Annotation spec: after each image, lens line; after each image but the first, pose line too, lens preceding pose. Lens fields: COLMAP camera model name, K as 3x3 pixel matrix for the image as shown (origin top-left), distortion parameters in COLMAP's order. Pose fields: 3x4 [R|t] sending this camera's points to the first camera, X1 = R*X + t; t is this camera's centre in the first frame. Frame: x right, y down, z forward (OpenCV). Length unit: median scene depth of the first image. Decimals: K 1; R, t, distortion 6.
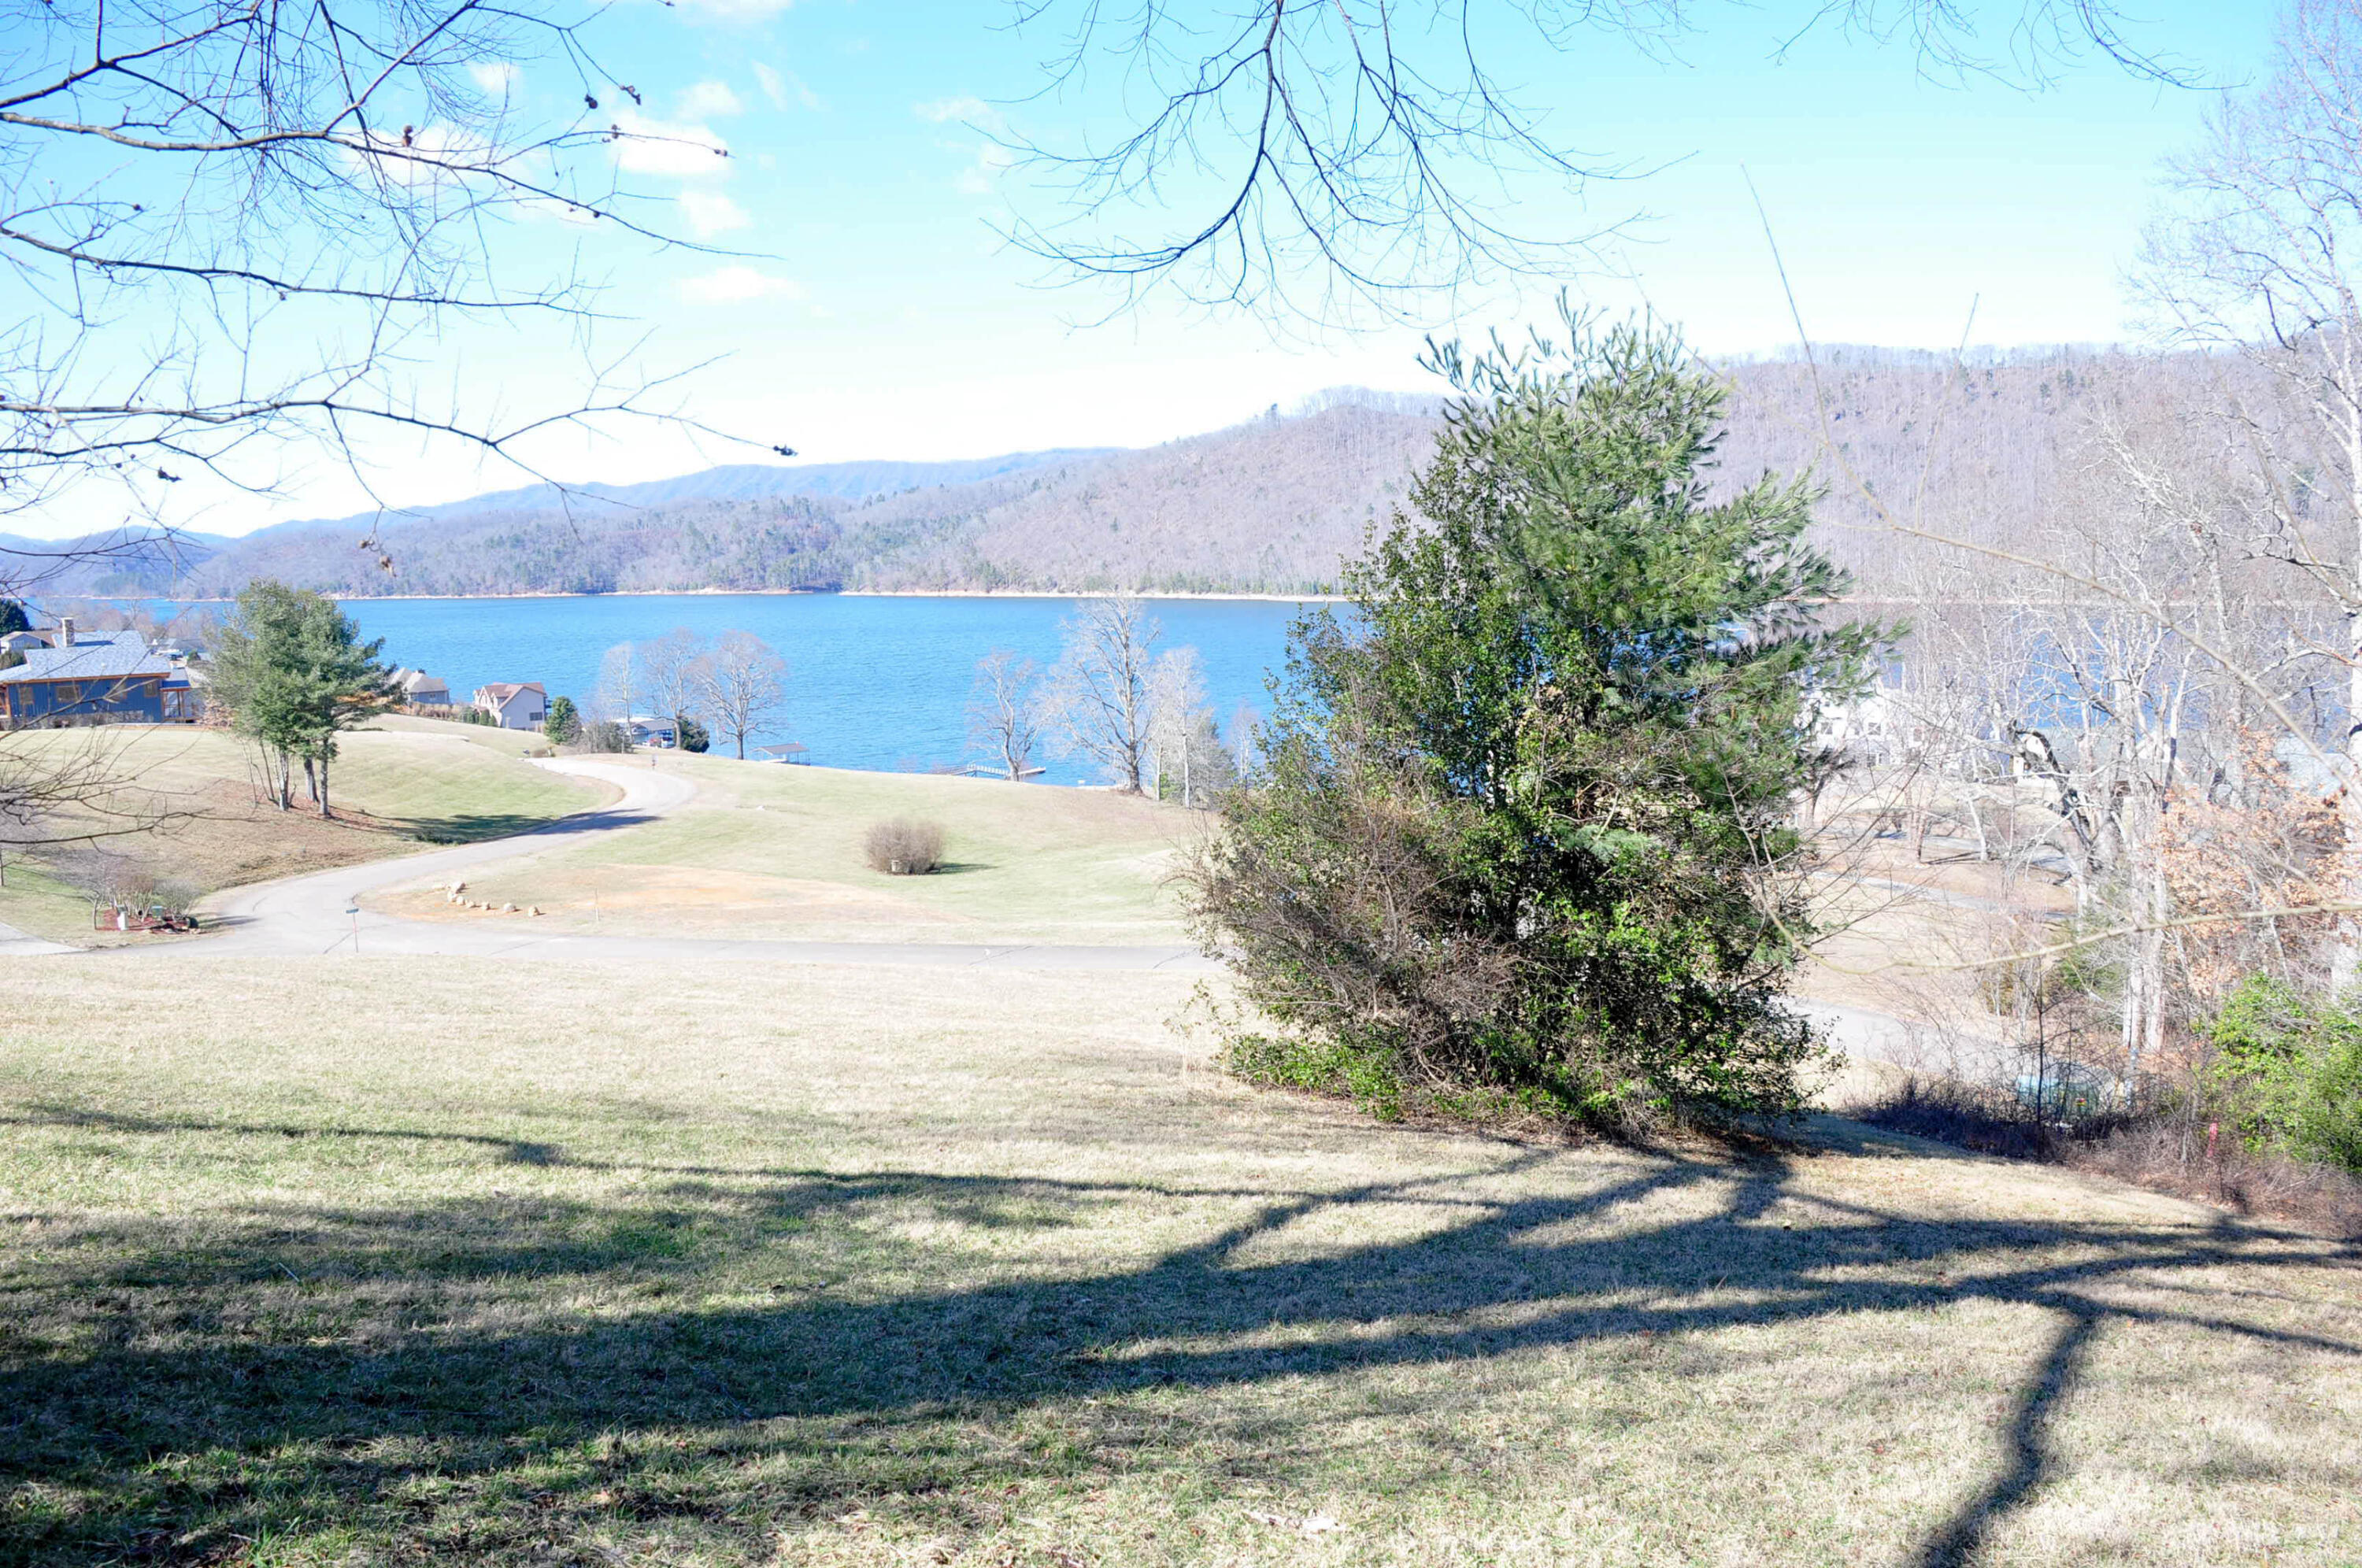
lens RADIAL K [[1800.1, 0, 1196.2], [0, 1800.1, 761.7], [0, 0, 1]] dist [-0.166404, 0.111270]
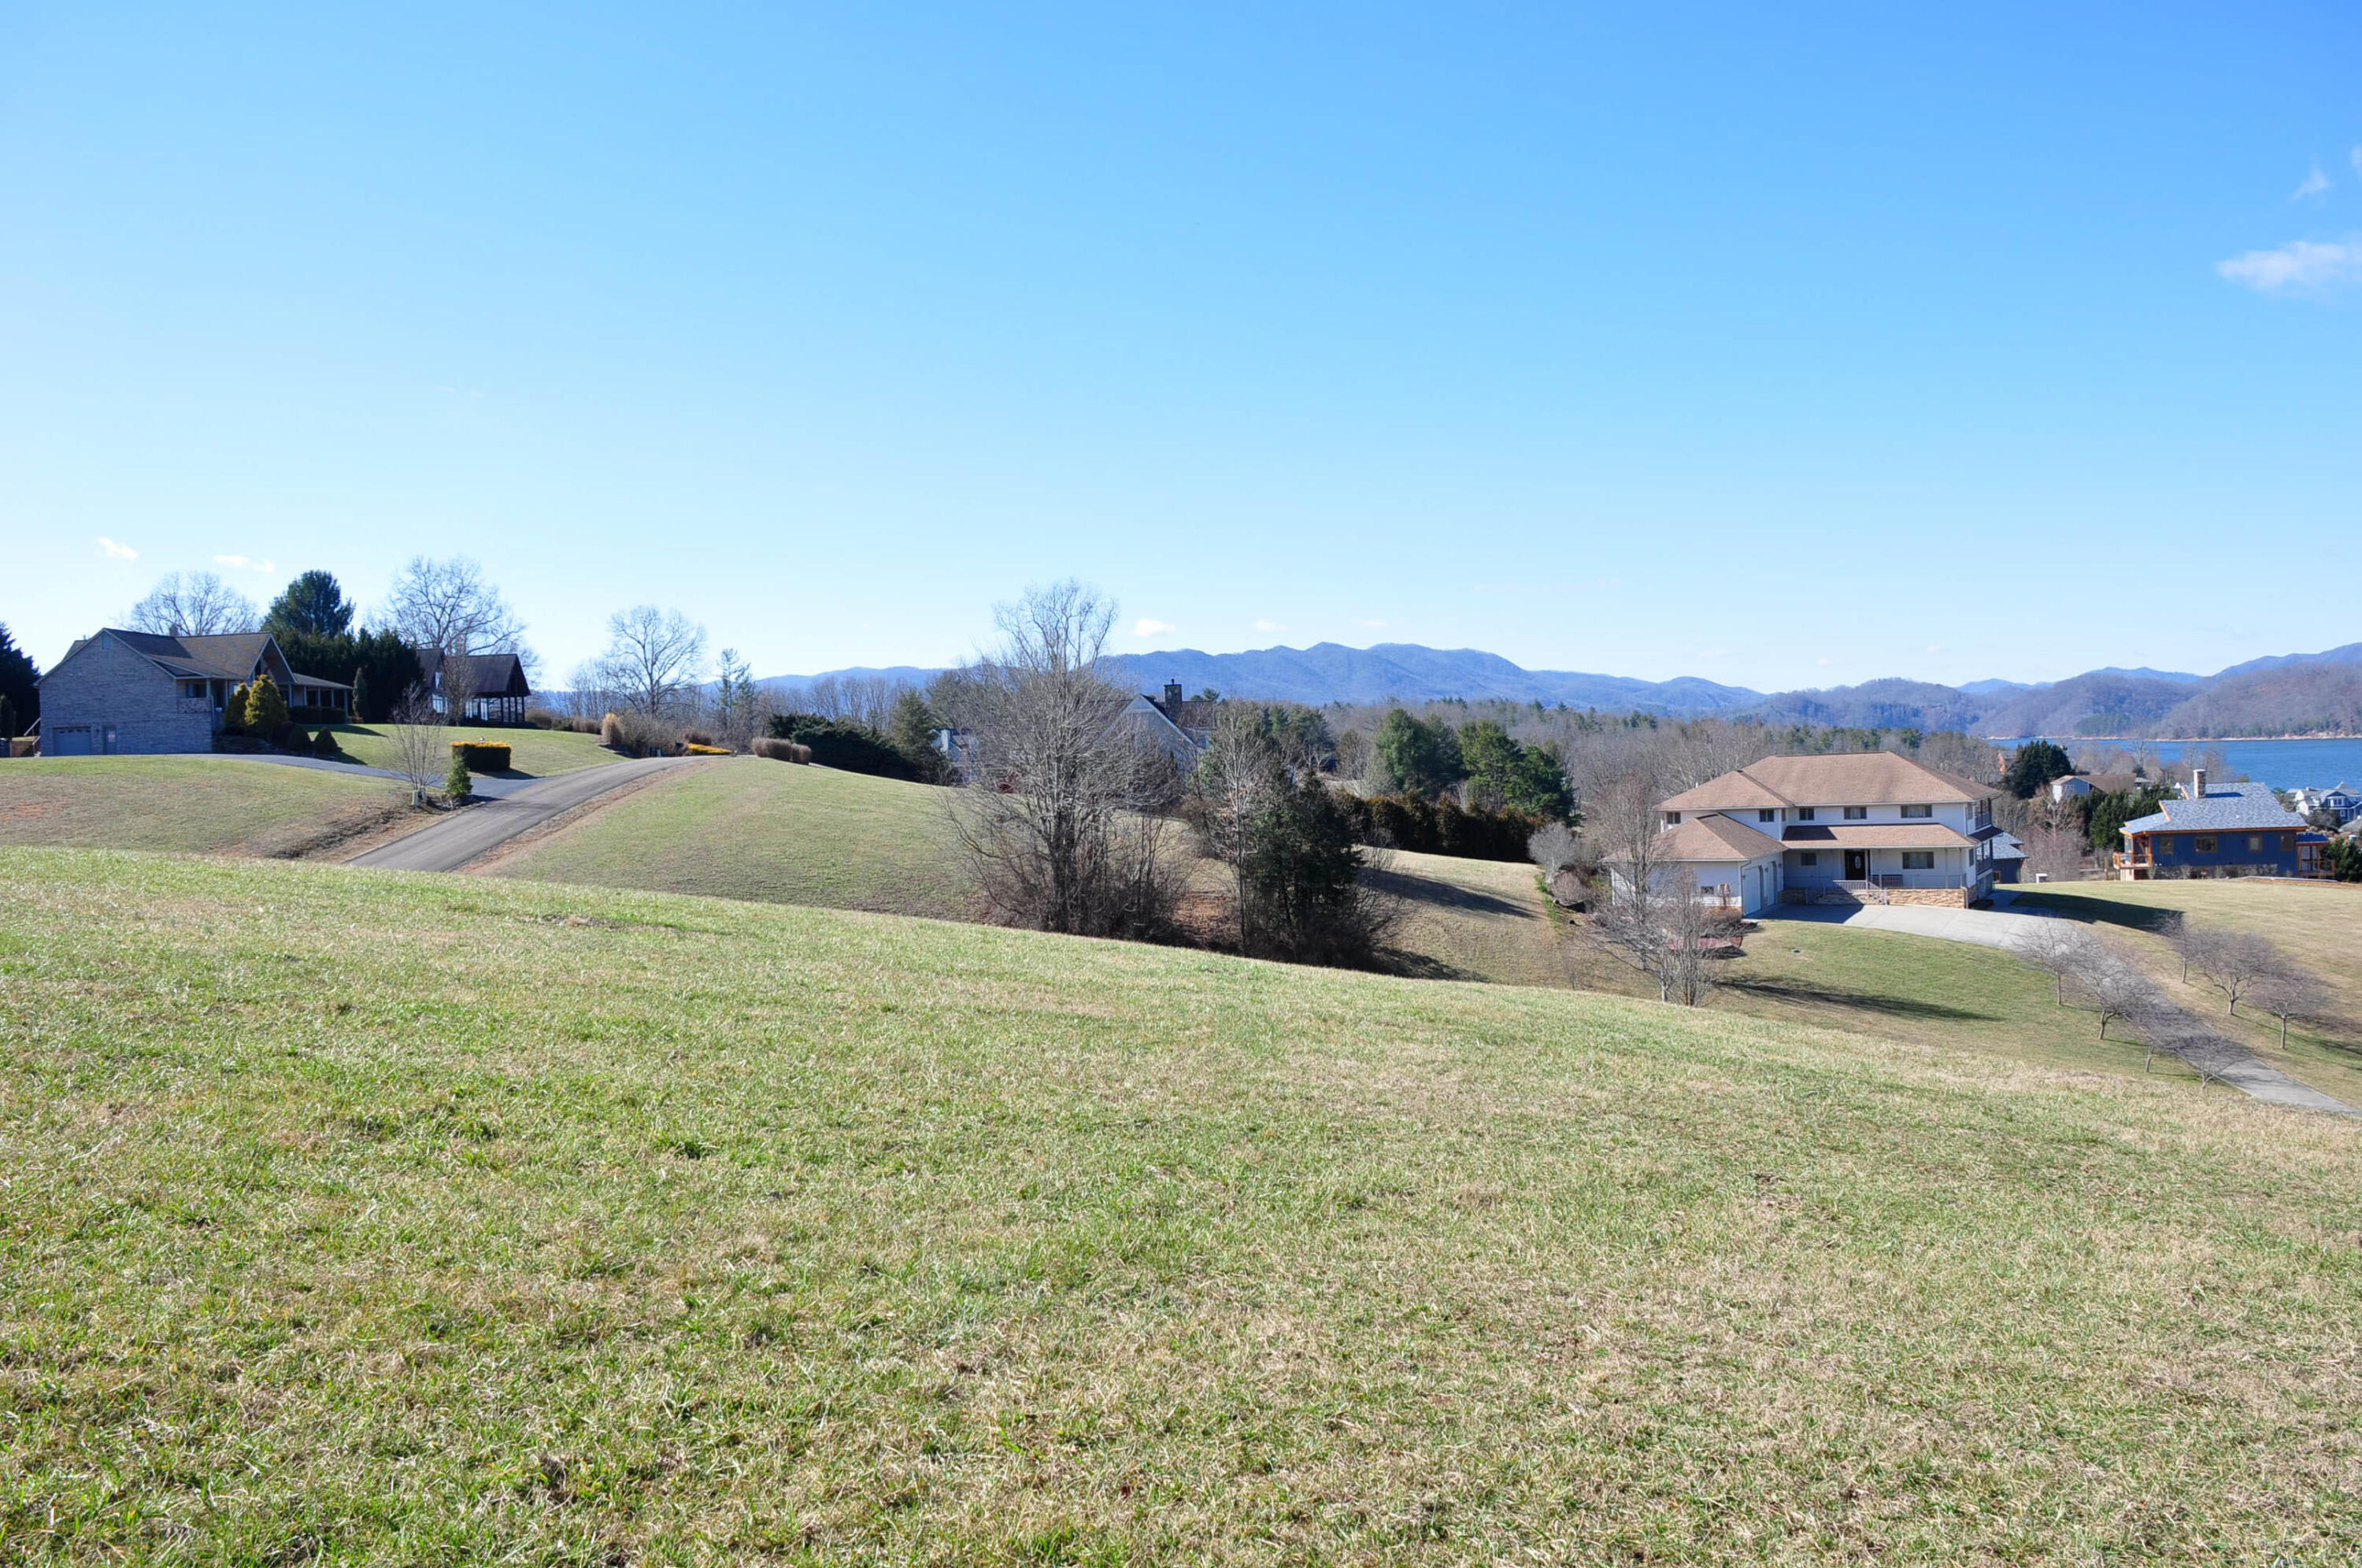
lens RADIAL K [[1800.1, 0, 1190.3], [0, 1800.1, 815.3], [0, 0, 1]] dist [-0.166404, 0.111270]
pose [[0.505039, 0.015985, -0.862948, -0.096750], [-0.059082, 0.998123, -0.016089, -0.006452], [0.861072, 0.059110, 0.505036, -0.042785]]
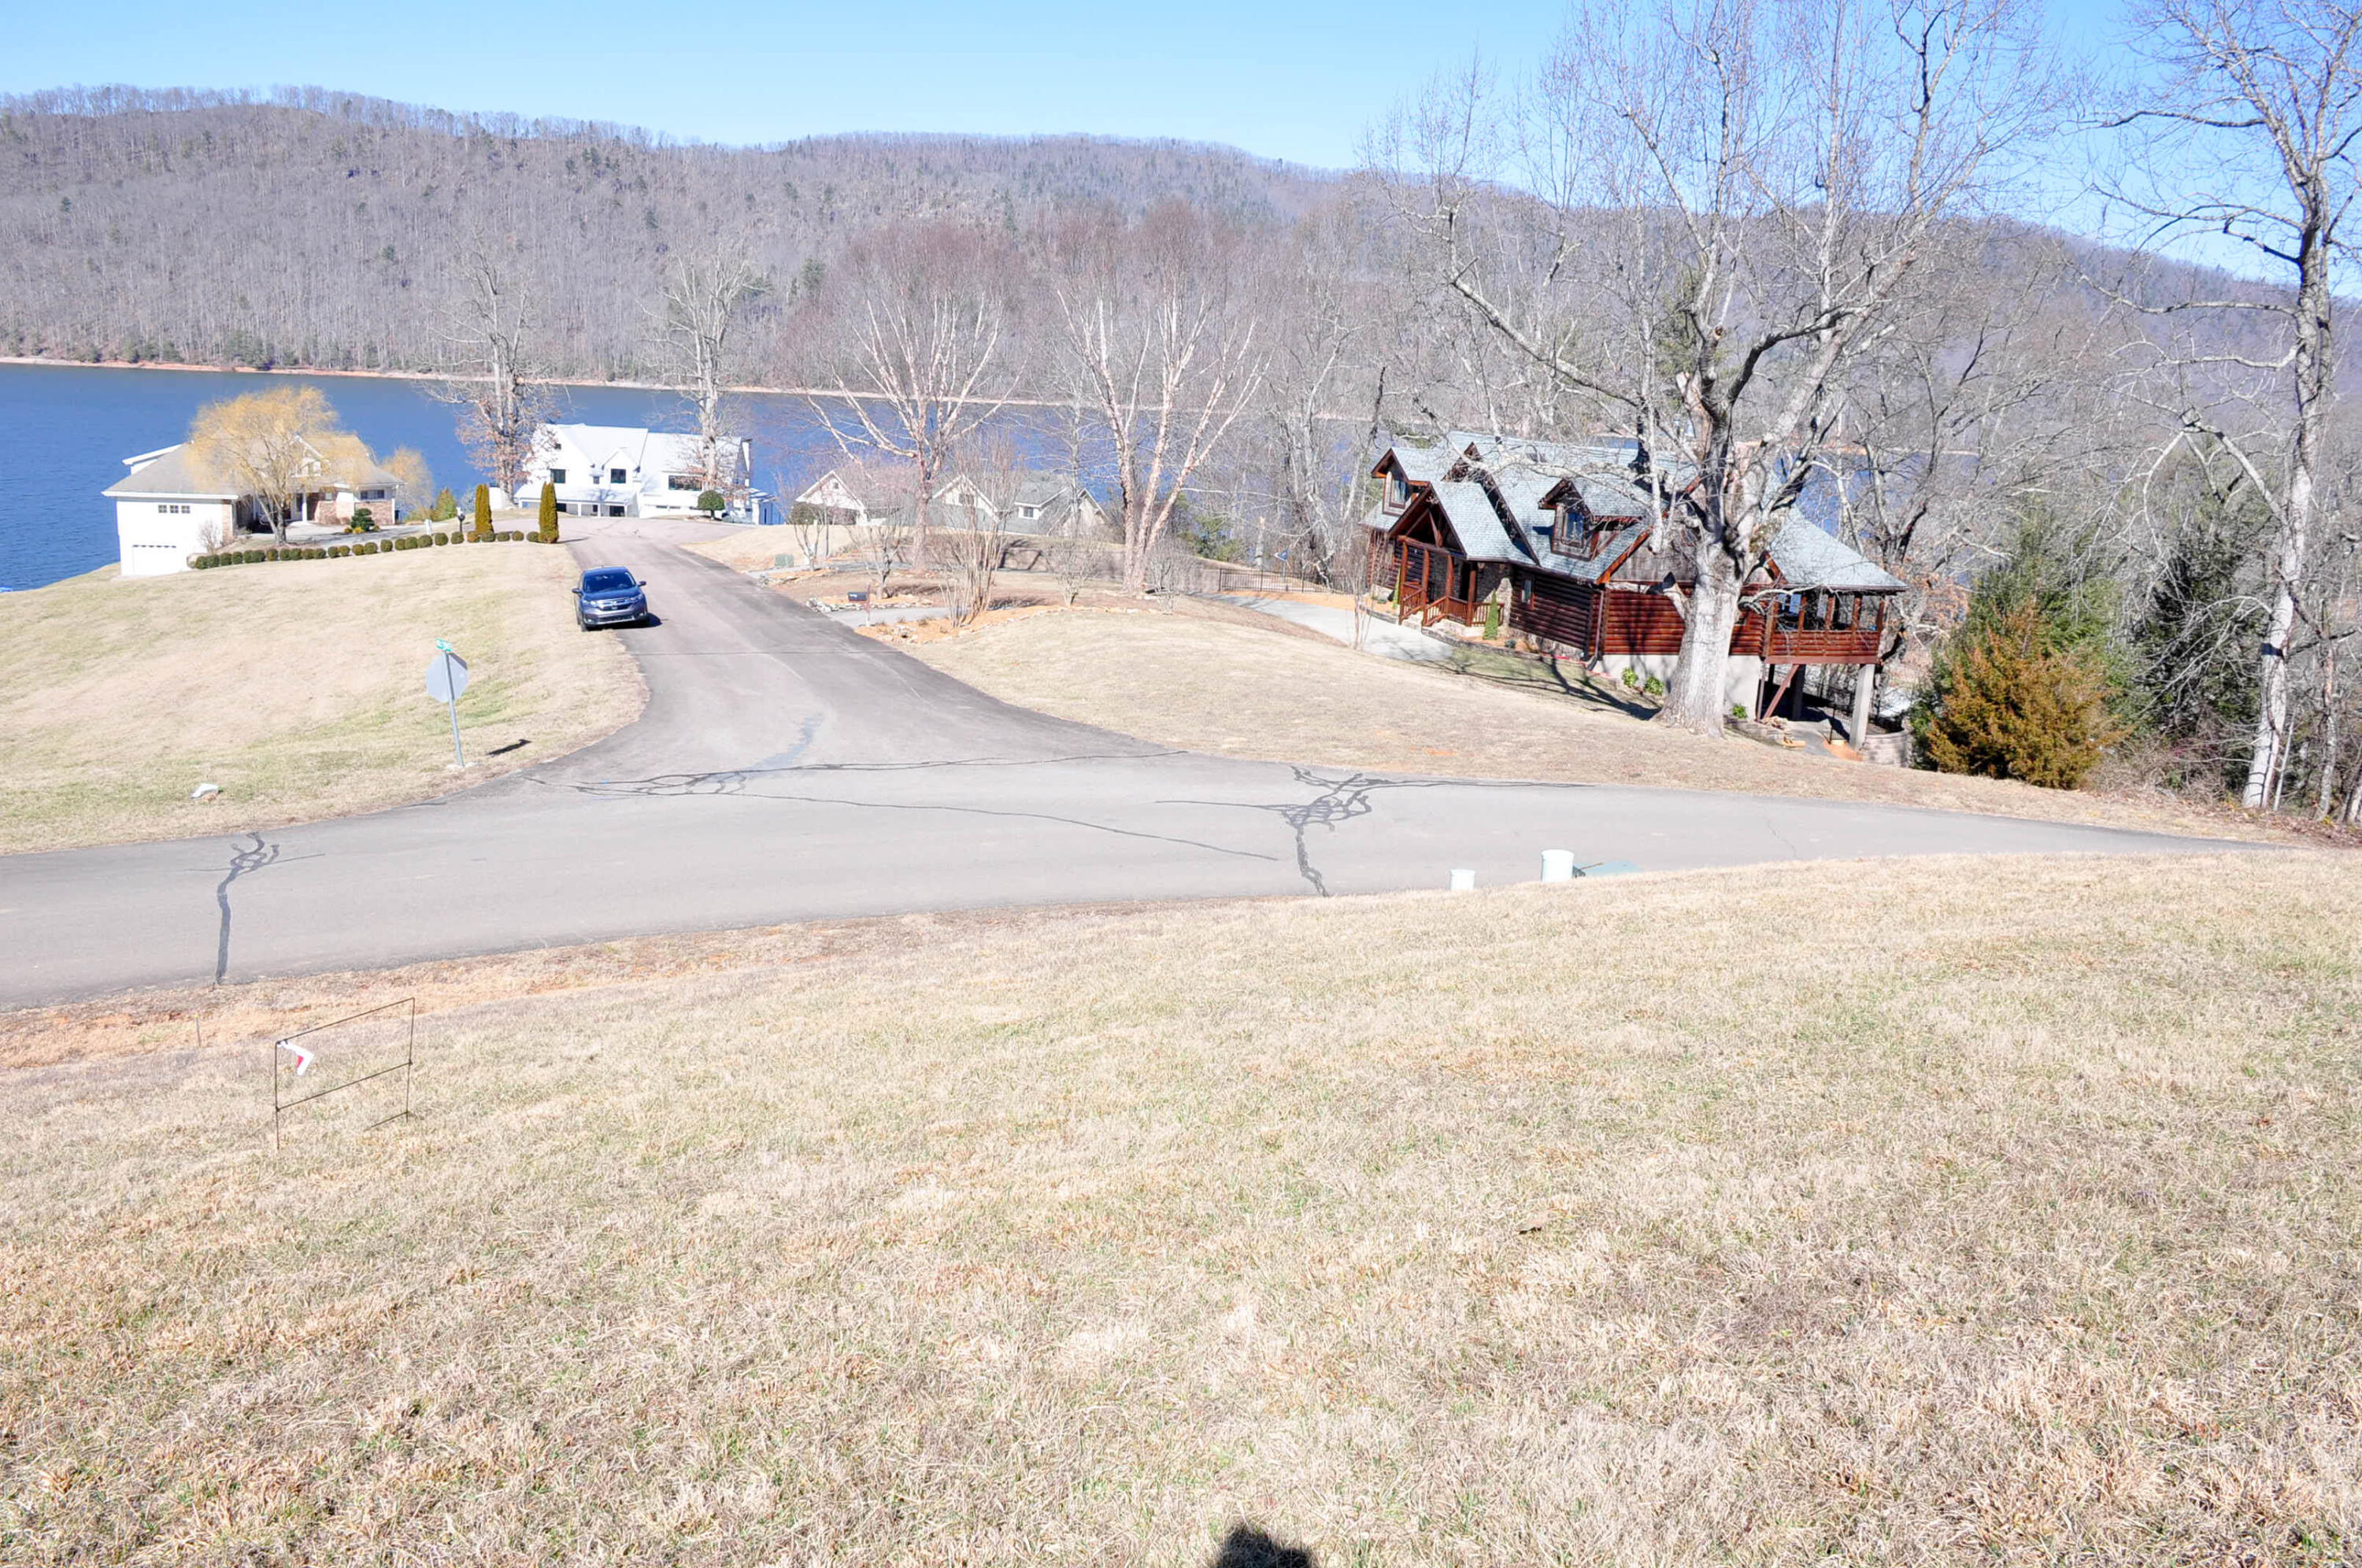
lens RADIAL K [[1800.1, 0, 1216.6], [0, 1800.1, 787.9], [0, 0, 1]] dist [-0.166404, 0.111270]
pose [[0.686960, -0.102494, 0.719431, -0.049749], [0.004067, 0.990531, 0.137232, 0.022568], [-0.726684, -0.091347, 0.680871, 0.302678]]
